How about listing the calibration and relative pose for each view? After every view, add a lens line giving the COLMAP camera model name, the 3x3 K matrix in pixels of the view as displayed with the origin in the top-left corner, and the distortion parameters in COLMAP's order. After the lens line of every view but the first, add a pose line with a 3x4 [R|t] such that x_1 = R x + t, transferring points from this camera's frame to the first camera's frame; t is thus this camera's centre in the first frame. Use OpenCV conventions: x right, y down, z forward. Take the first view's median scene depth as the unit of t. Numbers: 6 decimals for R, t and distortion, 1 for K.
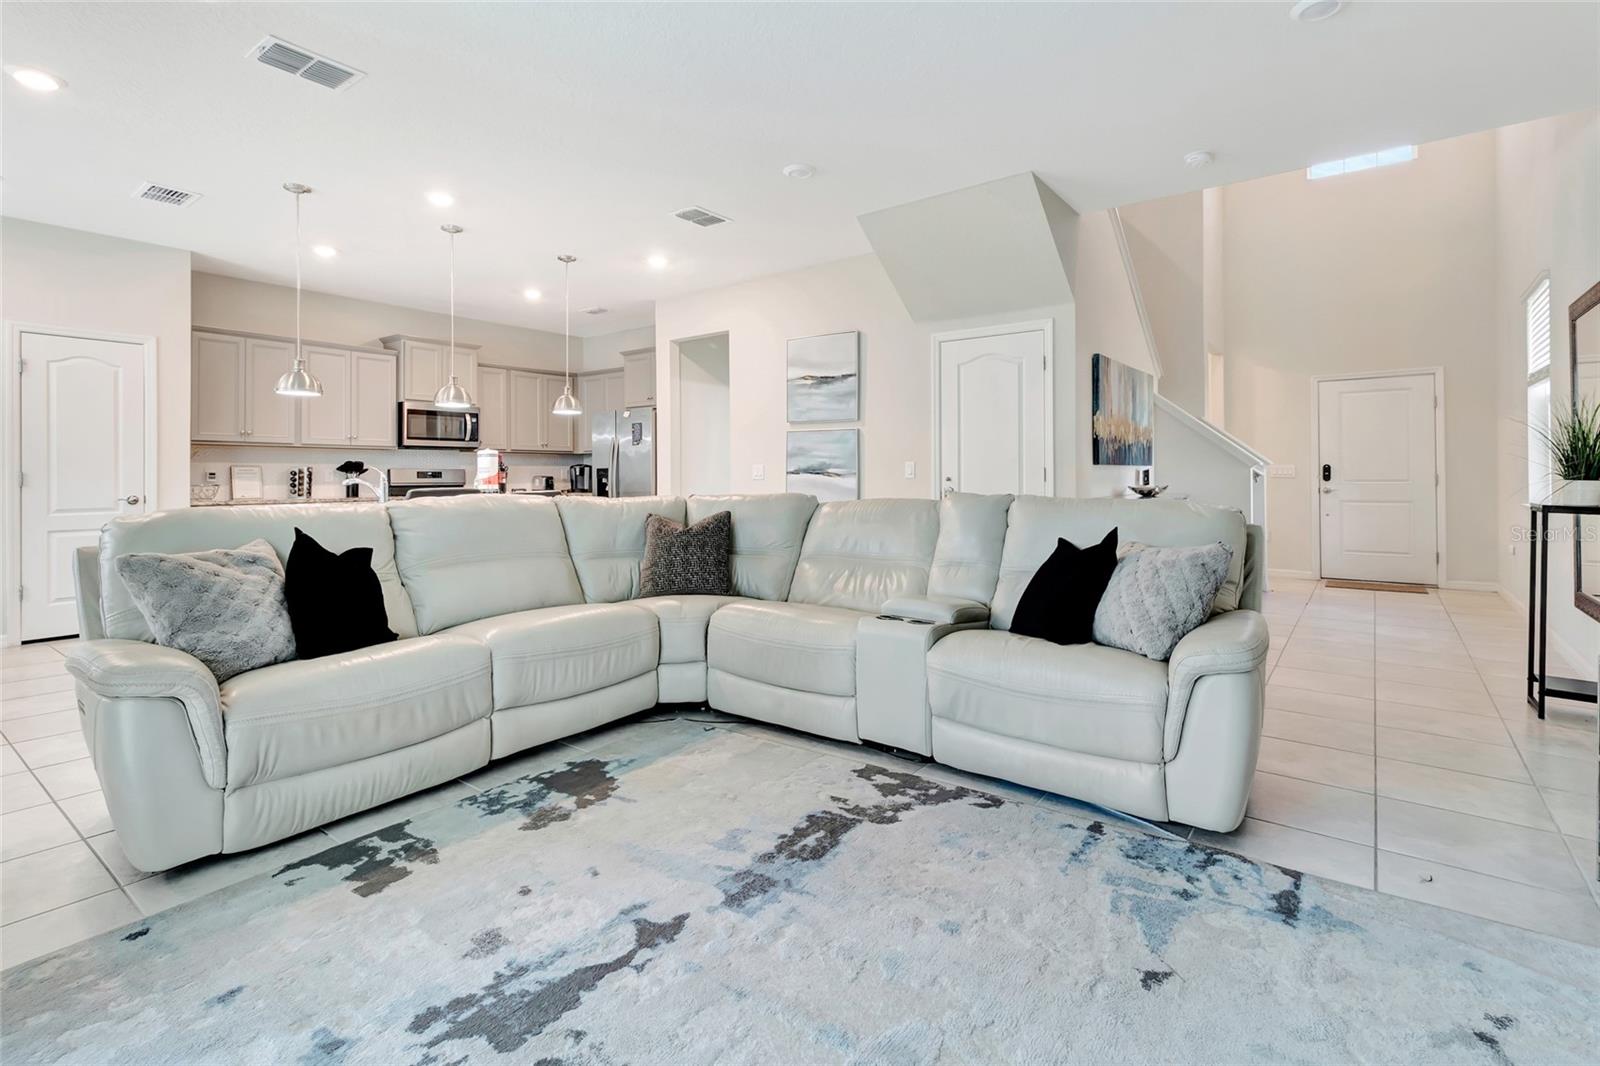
lens RADIAL K [[752.7, 0, 793.9], [0, 752.7, 472.3], [0, 0, 1]] dist [-0.003275, 0.000474]
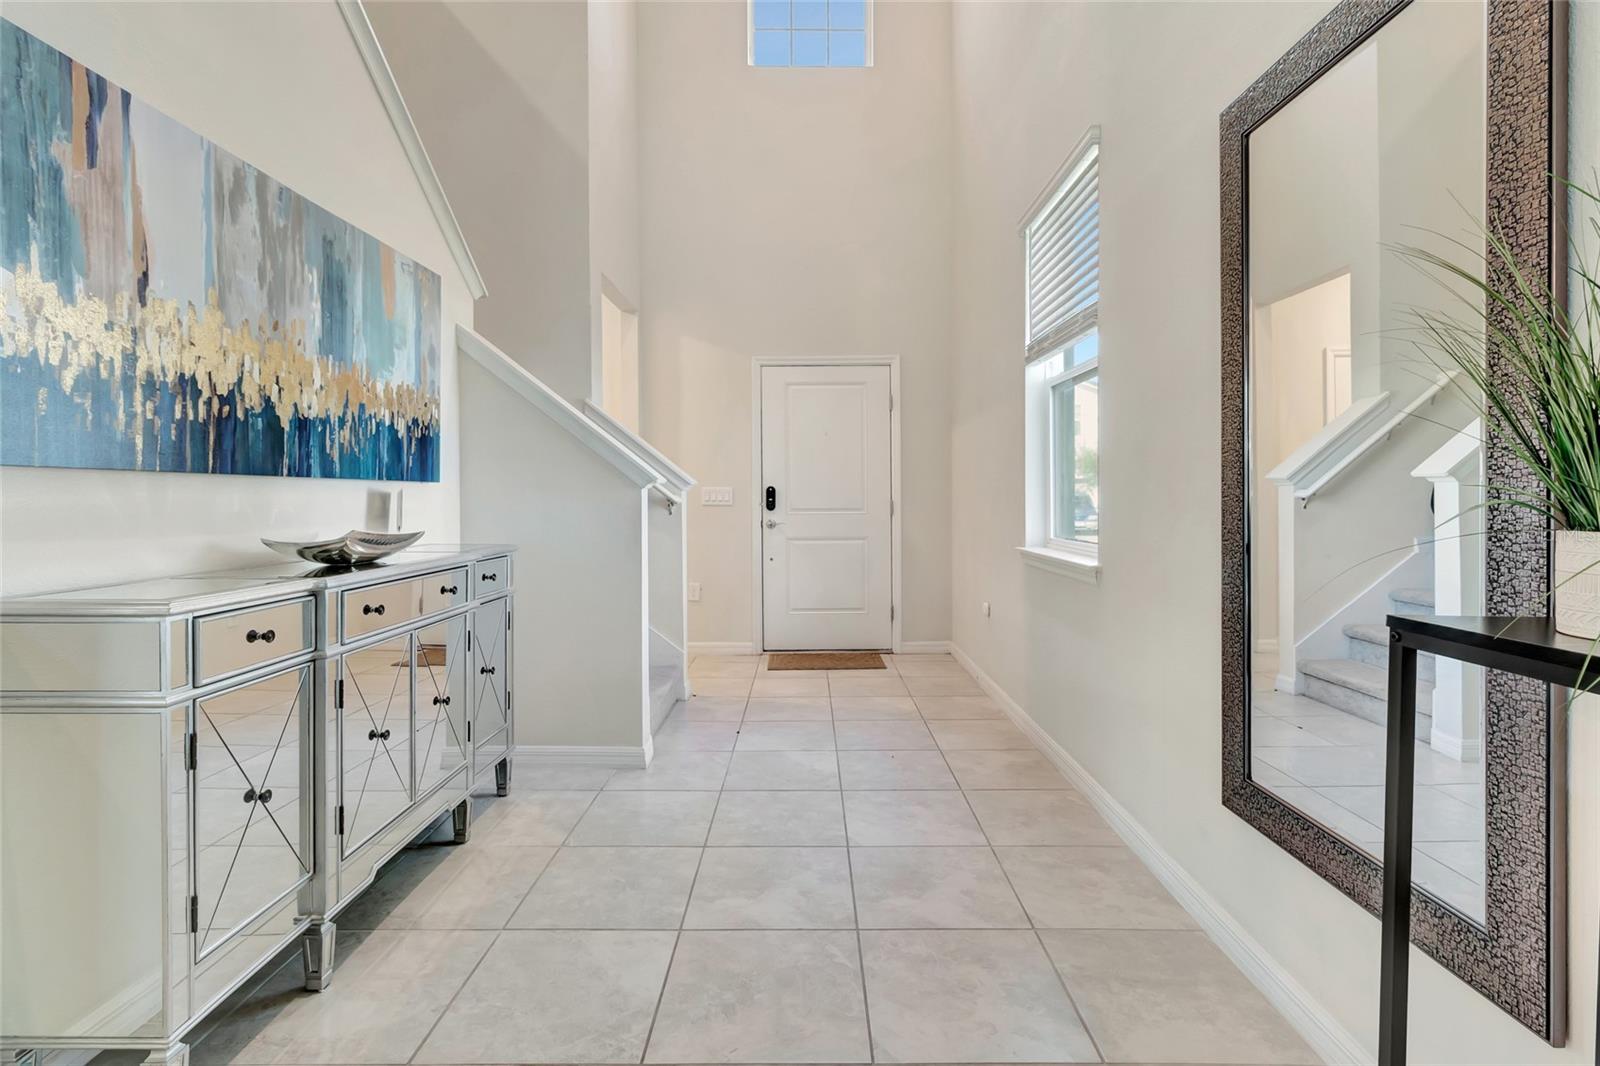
lens RADIAL K [[752.7, 0, 802.8], [0, 752.7, 500.3], [0, 0, 1]] dist [-0.003275, 0.000474]
pose [[0.793559, -0.000044, 0.608494, 0.332234], [-0.001705, 0.999996, 0.002295, 0.000643], [-0.608491, -0.002859, 0.793555, 0.461949]]
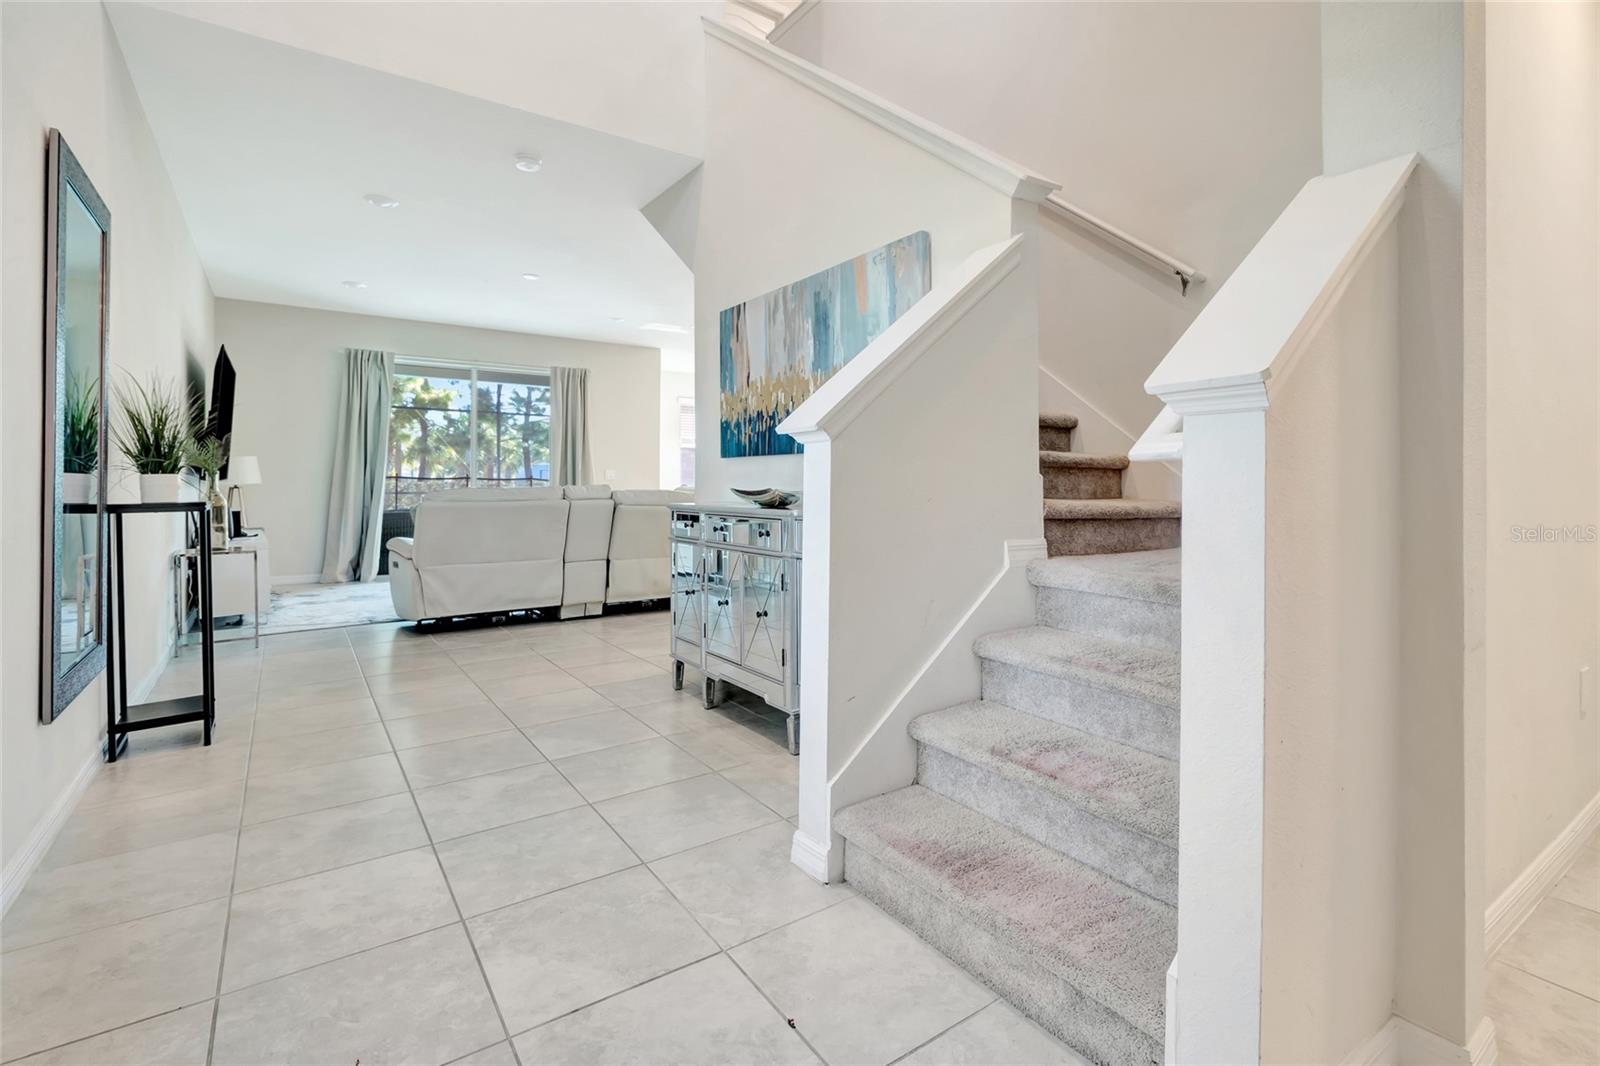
lens RADIAL K [[752.7, 0, 829.8], [0, 752.7, 483.0], [0, 0, 1]] dist [-0.003275, 0.000474]
pose [[-0.281402, 0.003906, -0.959582, 0.792962], [0.000295, 0.999992, 0.003984, 0.009115], [0.959590, 0.000838, -0.281401, 0.949590]]
